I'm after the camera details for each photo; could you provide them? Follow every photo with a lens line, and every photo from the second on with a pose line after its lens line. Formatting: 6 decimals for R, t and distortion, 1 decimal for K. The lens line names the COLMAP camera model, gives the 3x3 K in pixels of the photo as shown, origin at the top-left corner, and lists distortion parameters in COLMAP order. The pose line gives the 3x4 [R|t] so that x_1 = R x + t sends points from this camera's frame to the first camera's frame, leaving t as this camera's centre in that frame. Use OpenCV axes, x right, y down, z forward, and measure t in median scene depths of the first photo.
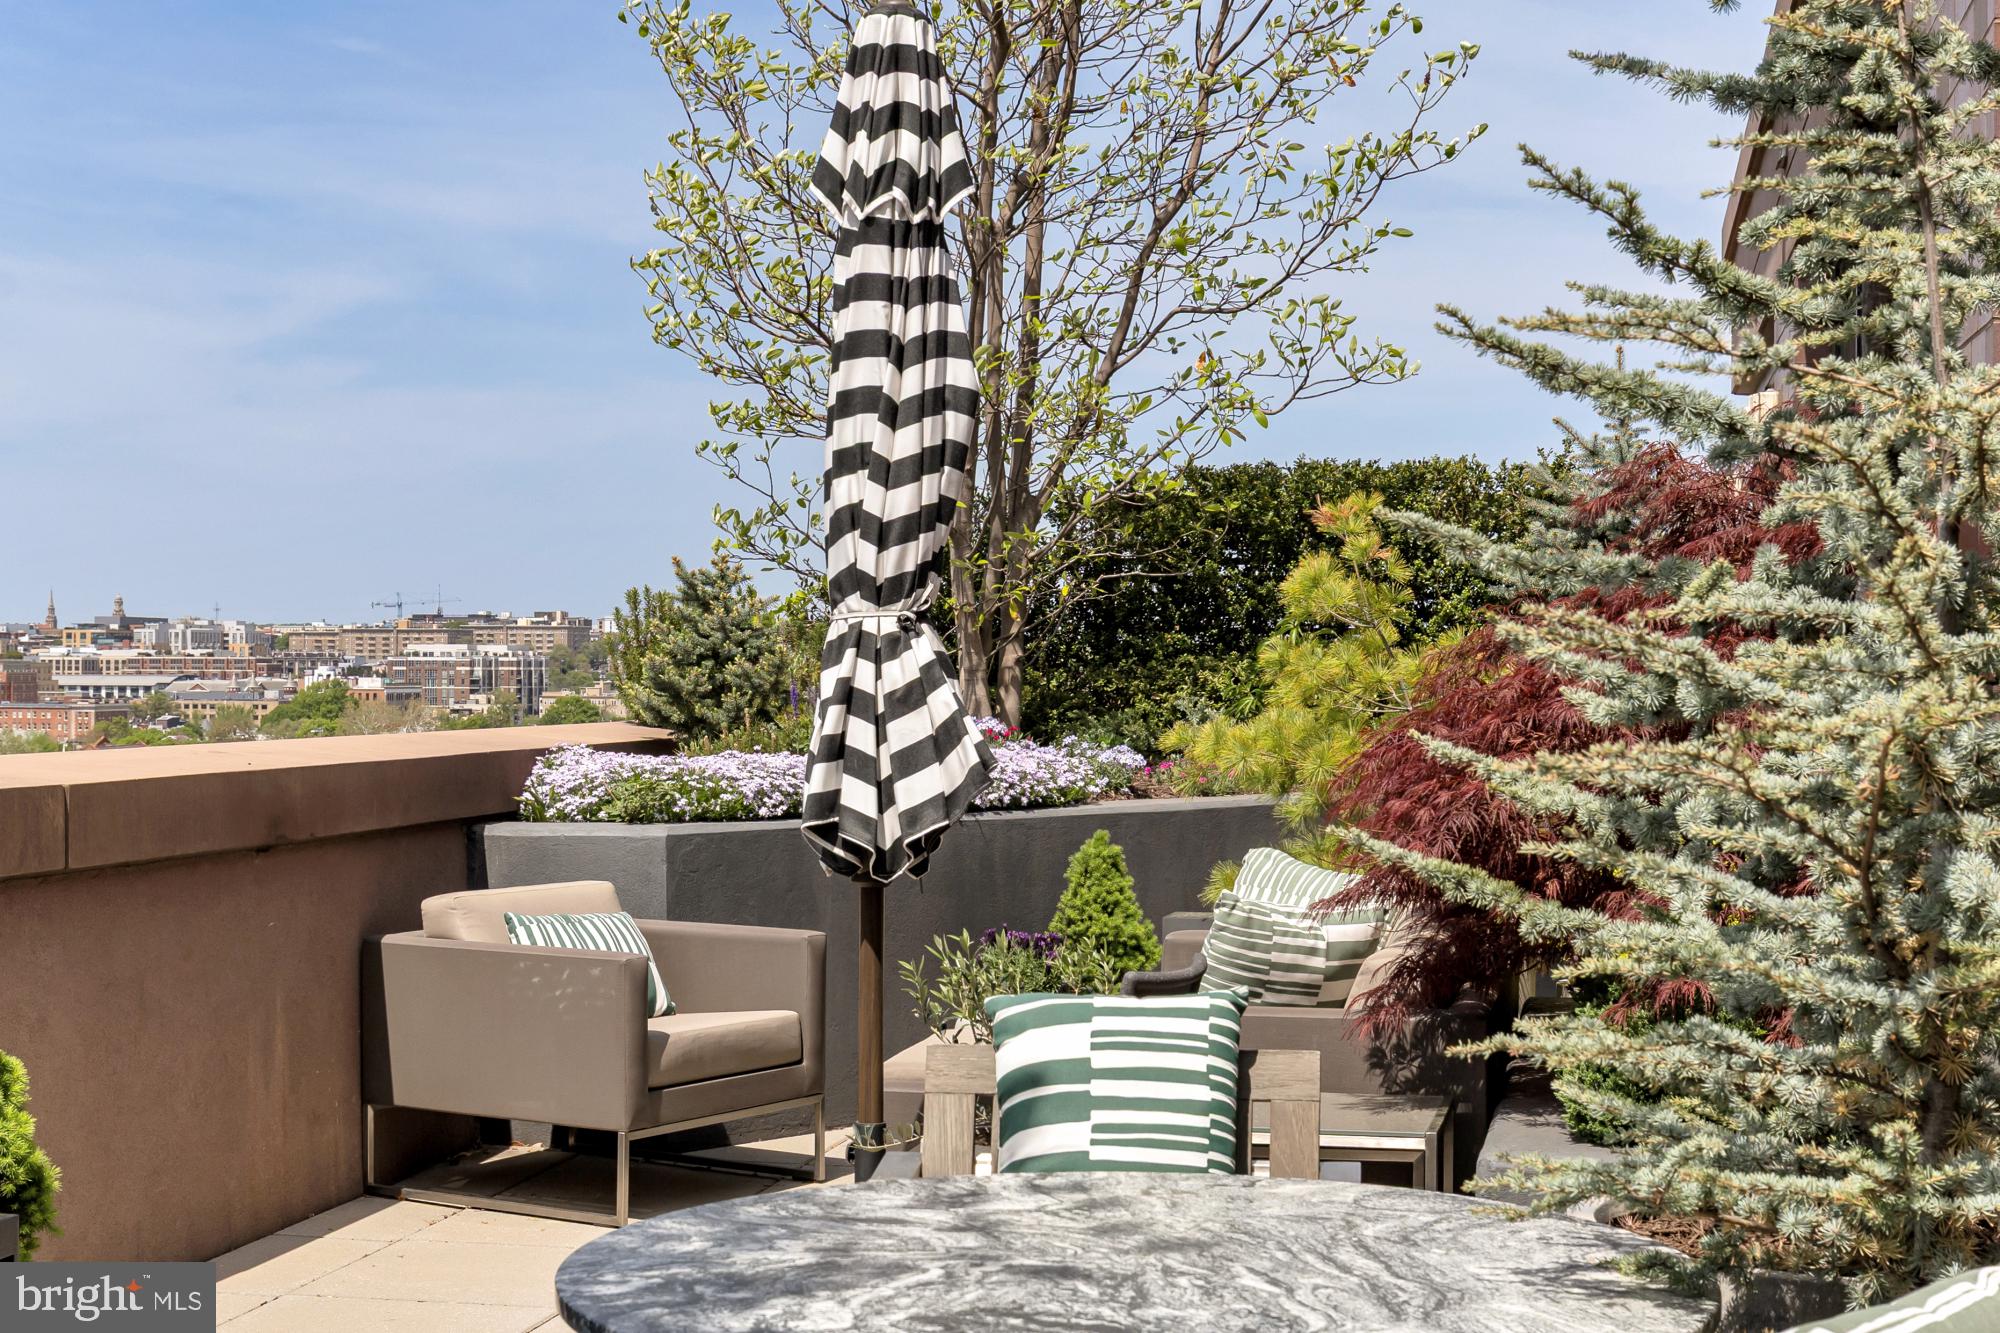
lens RADIAL K [[3067.7, 0, 1000.0], [0, 3067.7, 666.5], [0, 0, 1]] dist [0.007404, -0.013803]
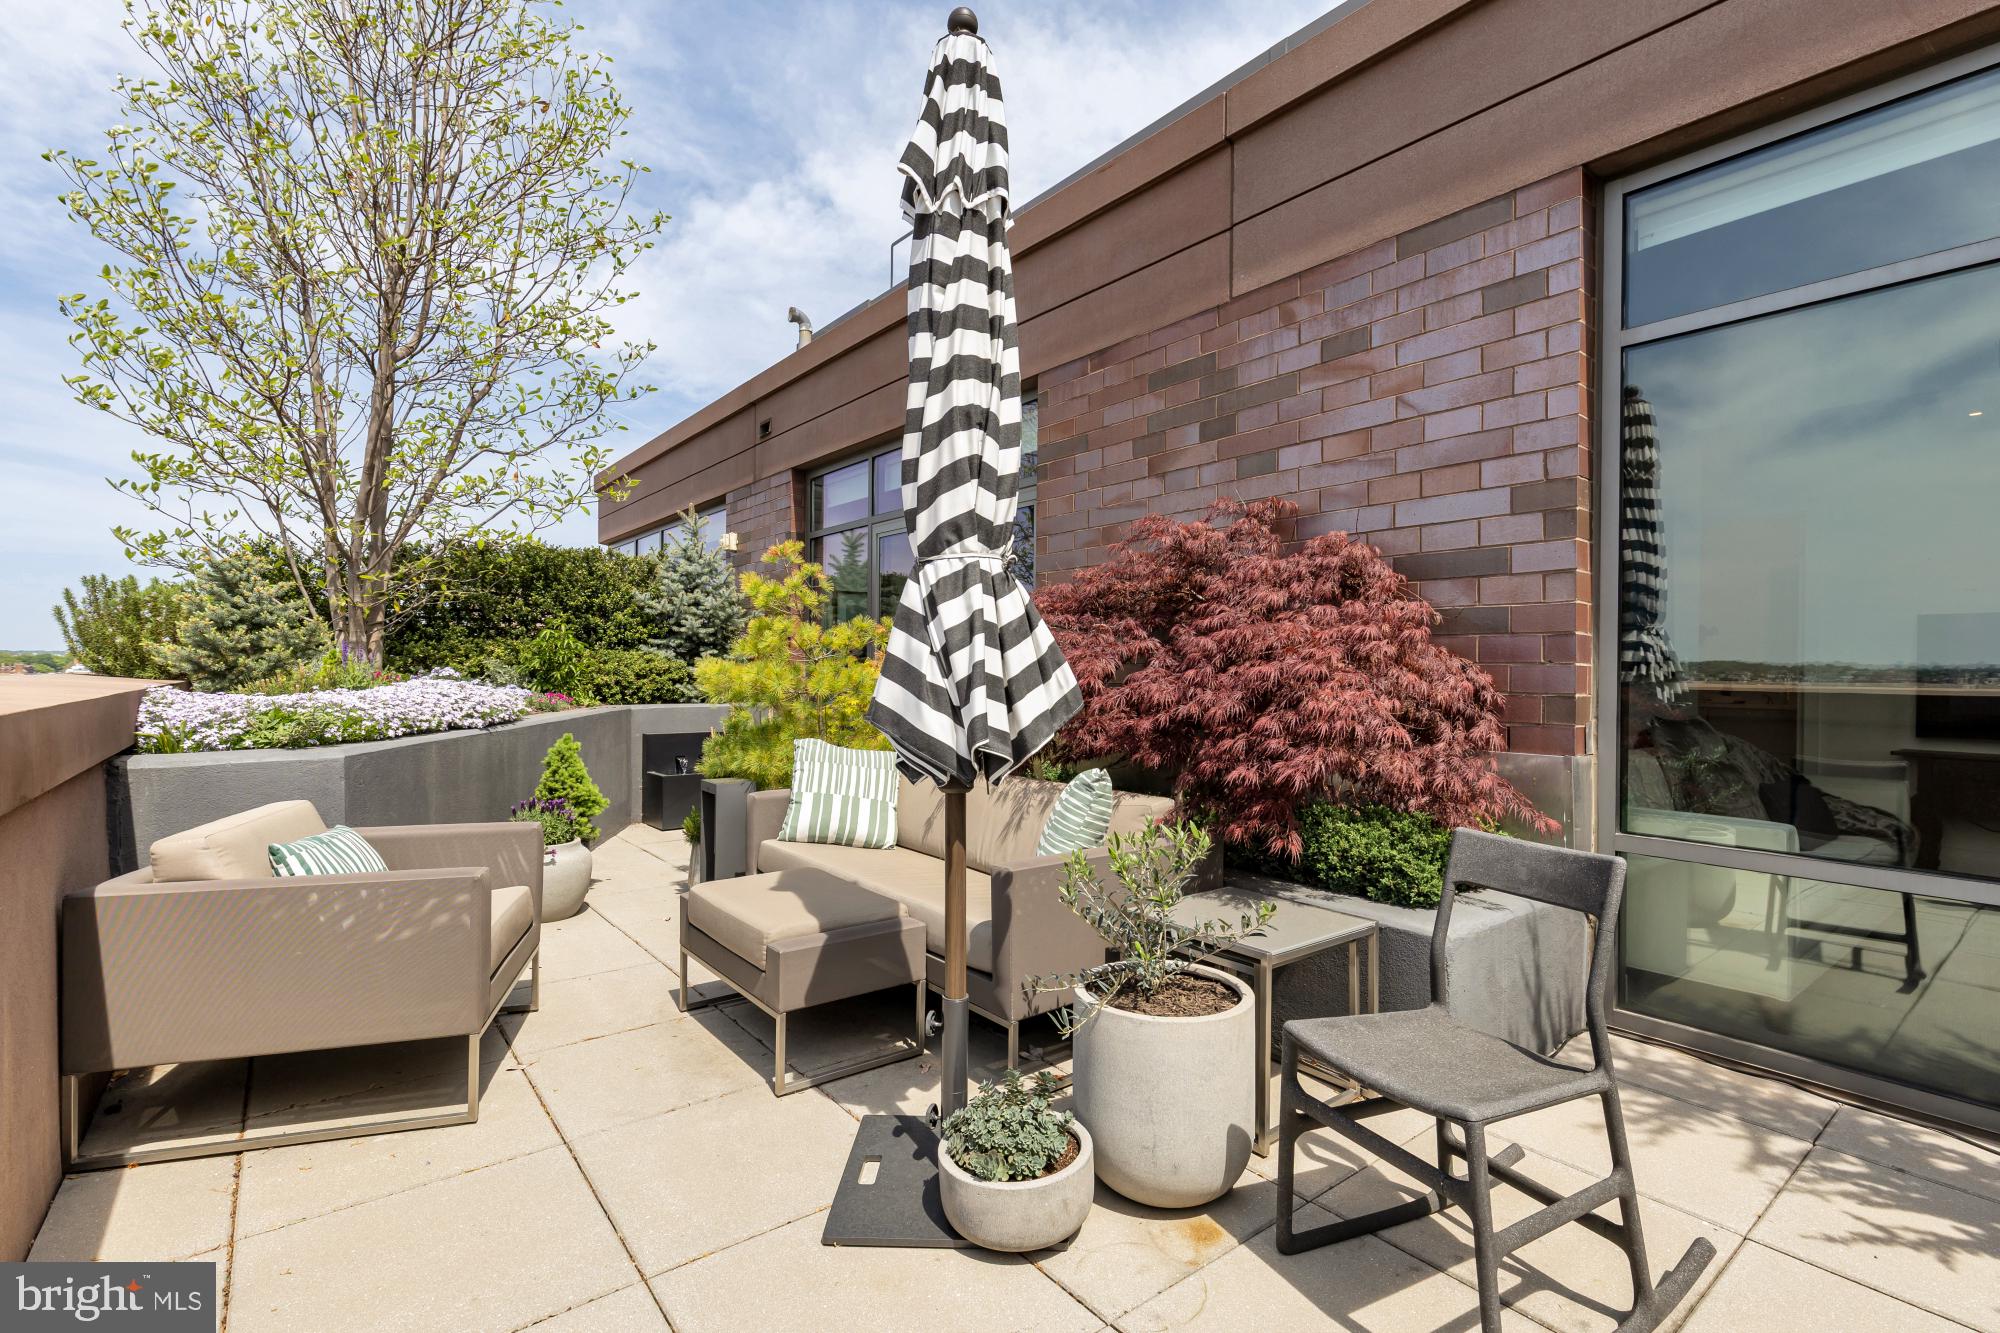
lens RADIAL K [[894.2, 0, 998.6], [0, 894.2, 670.0], [0, 0, 1]] dist [0.010660, -0.003912]
pose [[0.648219, -0.002943, 0.761448, -0.230332], [-0.002286, 0.999981, 0.005811, 0.018823], [-0.761450, -0.005507, 0.648200, 0.610817]]
